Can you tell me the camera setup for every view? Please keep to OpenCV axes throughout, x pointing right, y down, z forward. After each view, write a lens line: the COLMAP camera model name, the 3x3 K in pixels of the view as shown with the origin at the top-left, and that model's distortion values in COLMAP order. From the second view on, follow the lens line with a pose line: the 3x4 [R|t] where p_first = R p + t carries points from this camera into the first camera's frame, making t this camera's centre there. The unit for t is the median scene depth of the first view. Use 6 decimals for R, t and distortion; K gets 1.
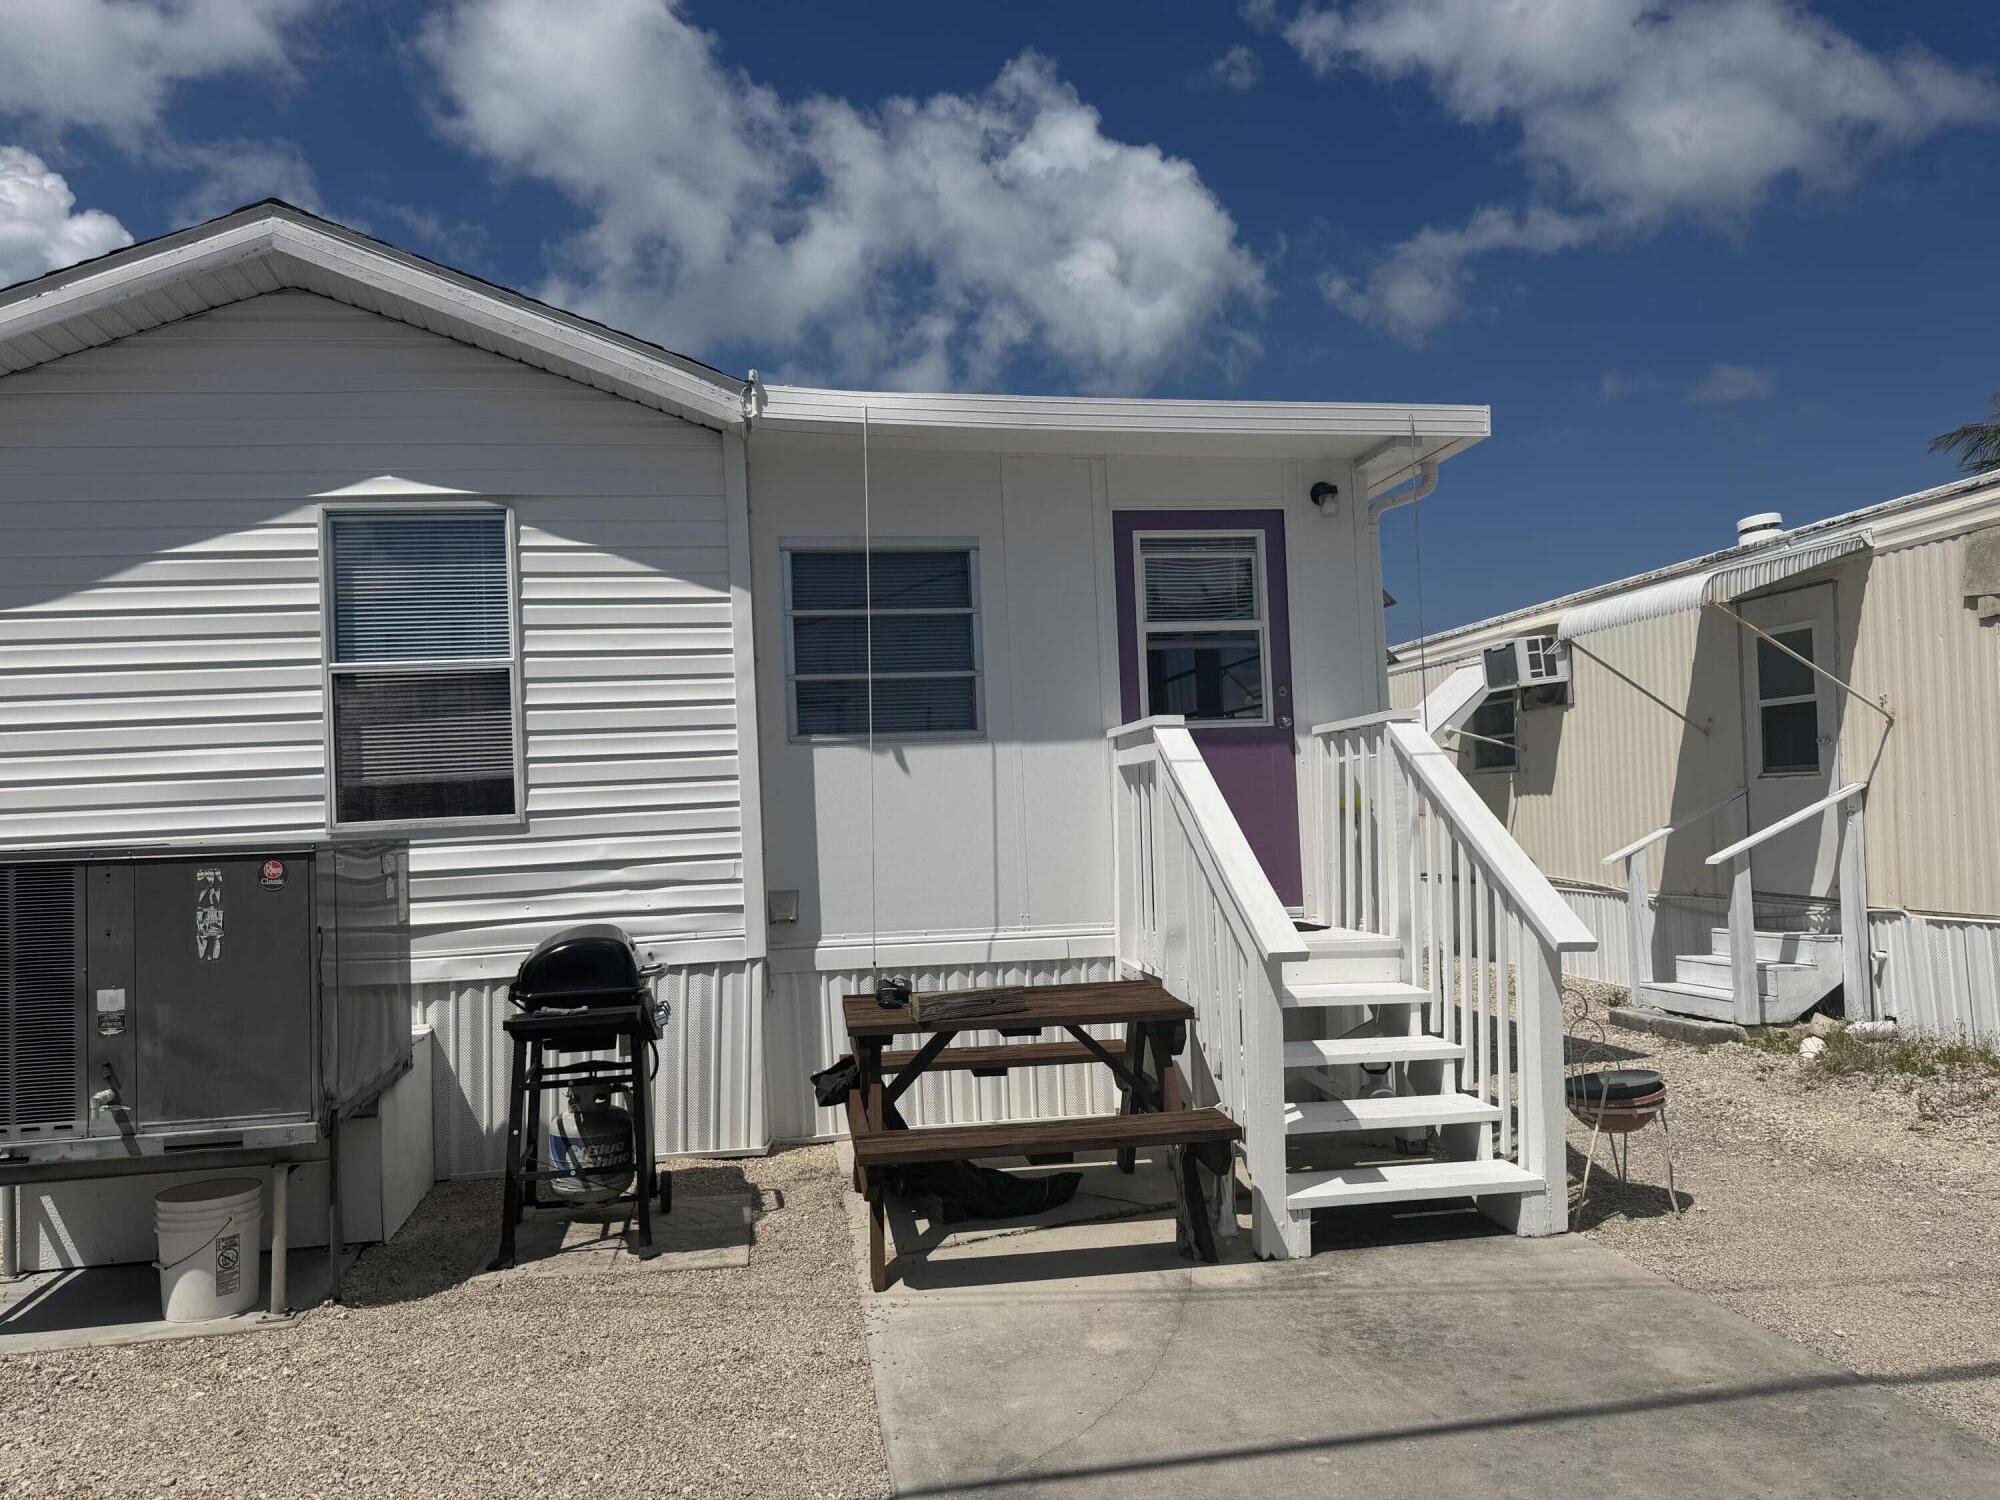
lens RADIAL K [[1414.4, 0, 1001.7], [0, 1414.4, 758.6], [0, 0, 1]] dist [0.009212, -0.011507]
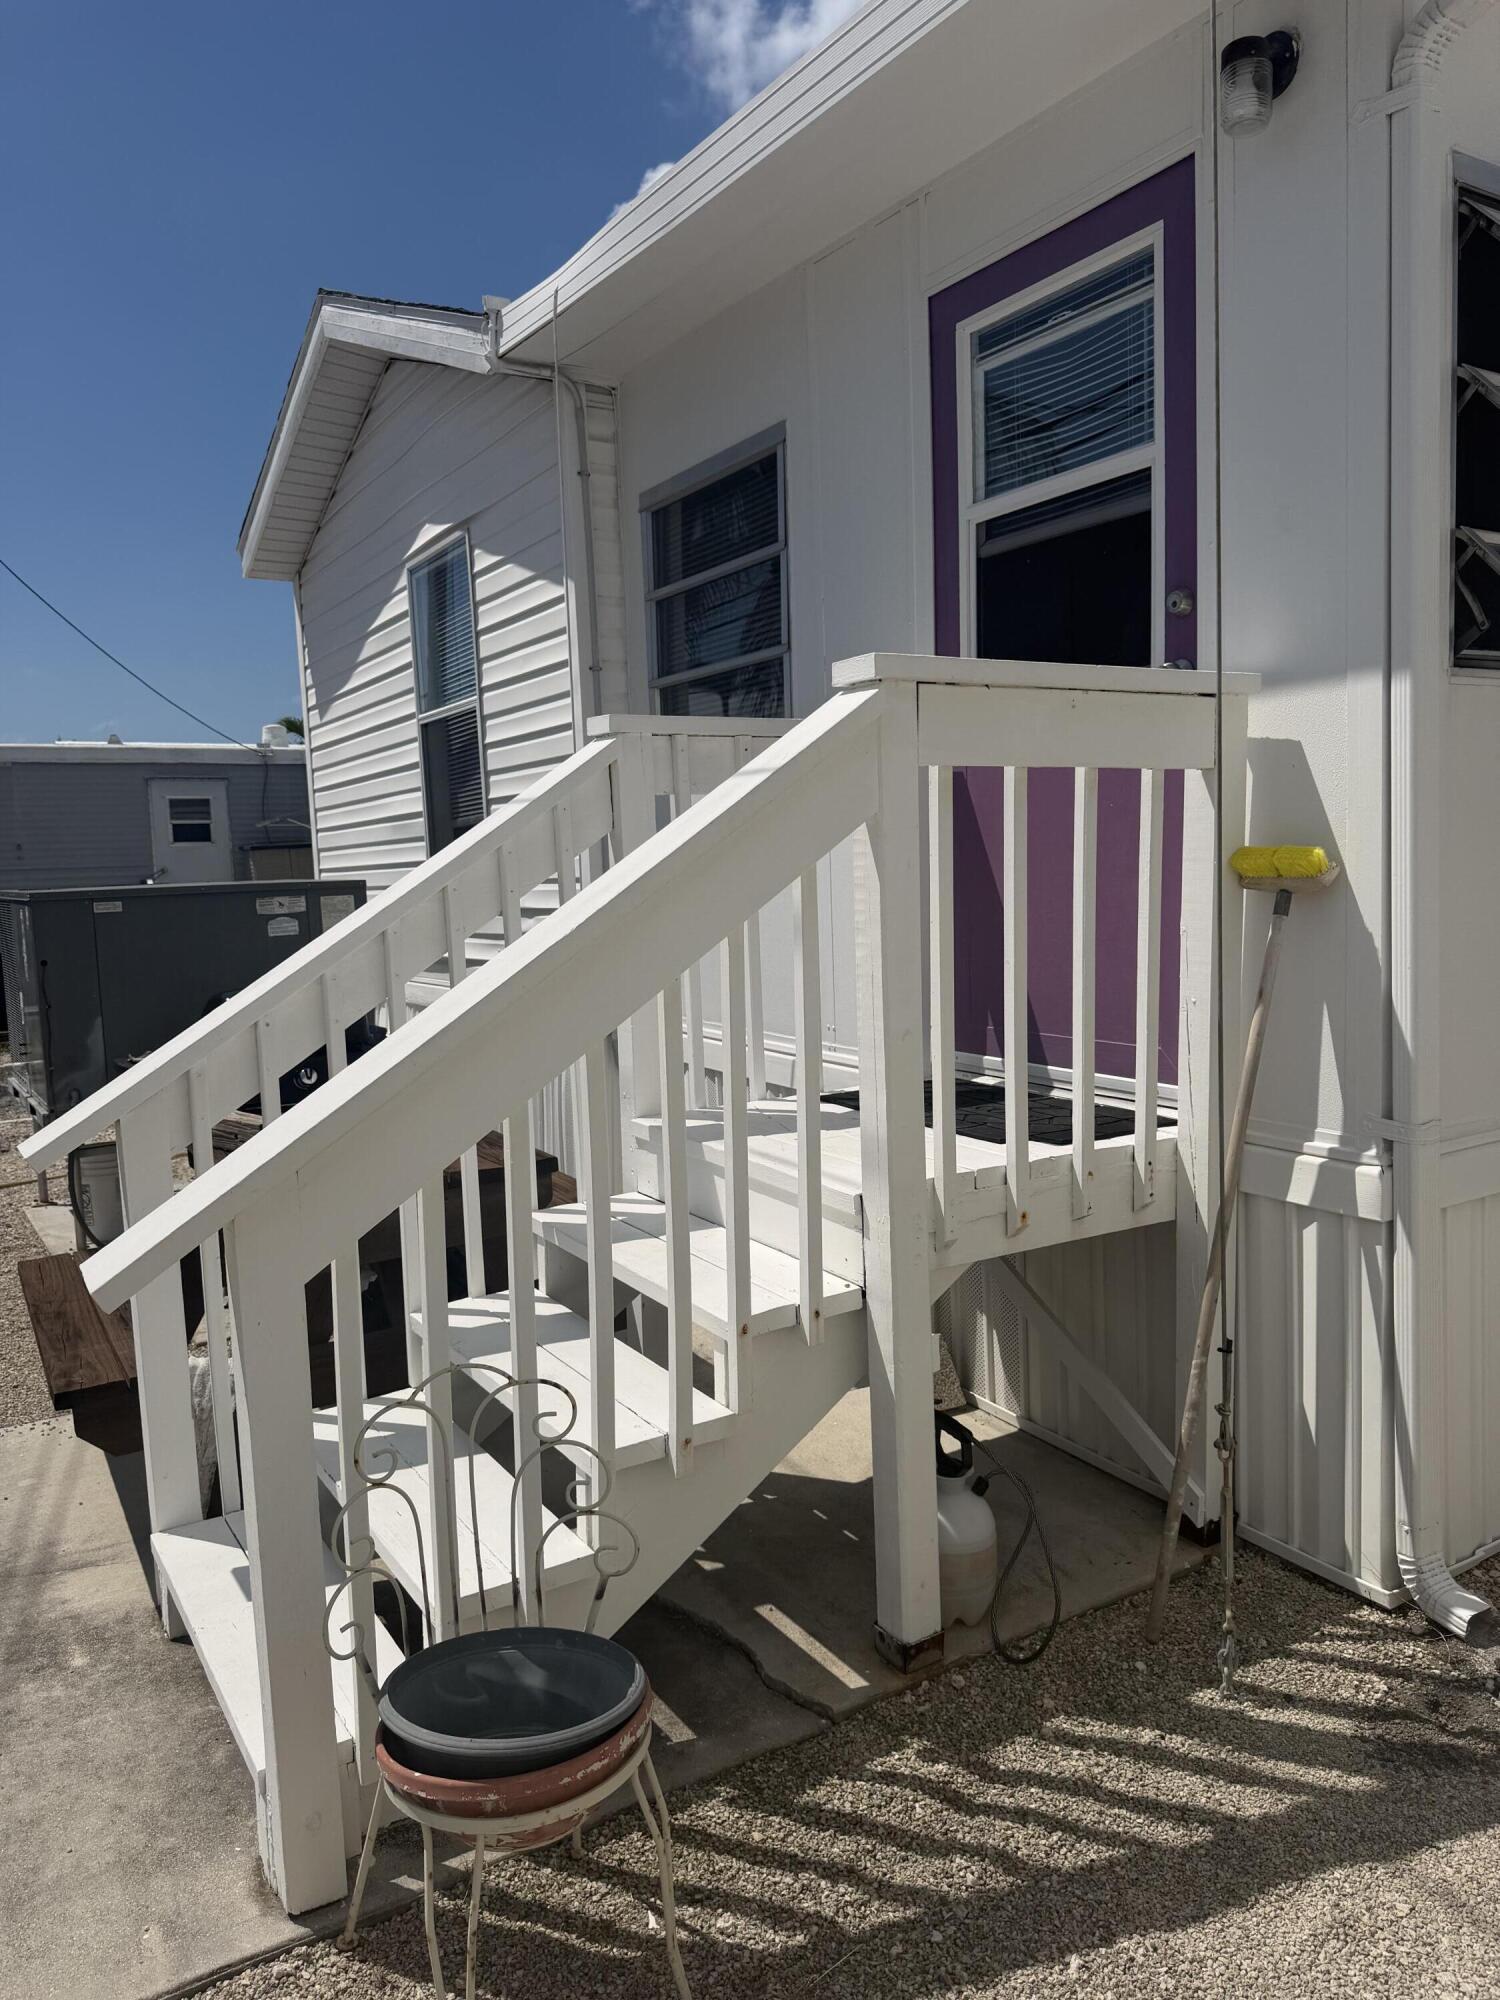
lens RADIAL K [[1414.4, 0, 739.0], [0, 1414.4, 1012.0], [0, 0, 1]] dist [0.009212, -0.011507]
pose [[0.380333, 0.120790, -0.916928, 0.652491], [0.054080, 0.986833, 0.152431, 0.004925], [0.923267, -0.107562, 0.368793, 0.803397]]
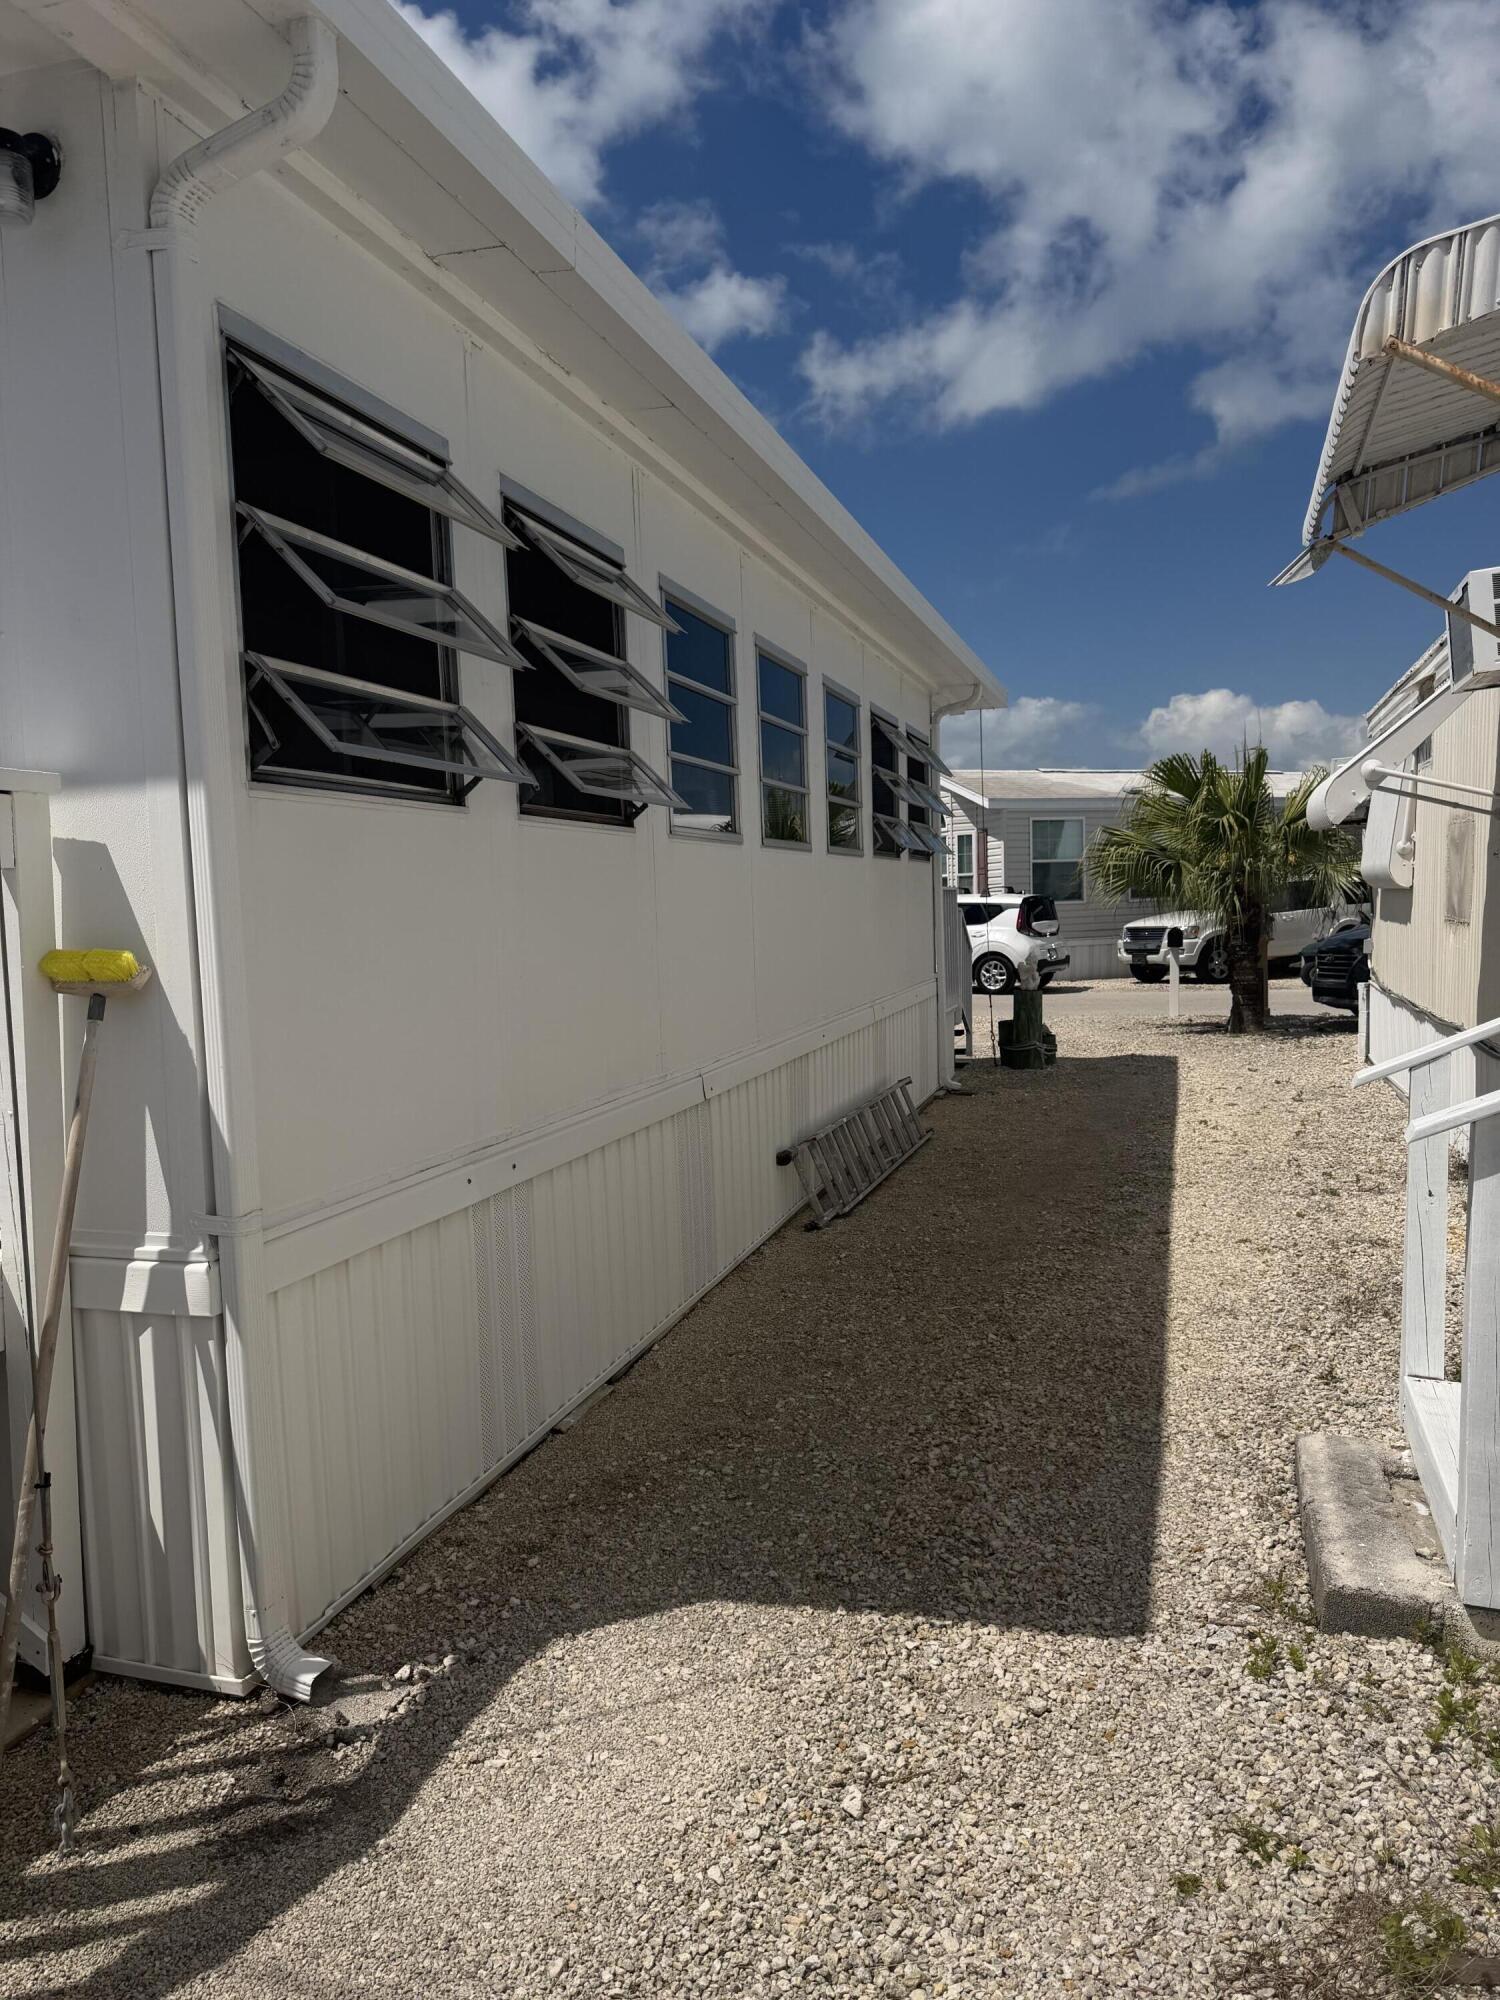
lens RADIAL K [[1414.4, 0, 747.0], [0, 1414.4, 1013.1], [0, 0, 1]] dist [0.009212, -0.011507]
pose [[0.886723, 0.047471, -0.459857, 0.686524], [0.013419, 0.991652, 0.128242, -0.004019], [0.462106, -0.119886, 0.878684, 0.839560]]
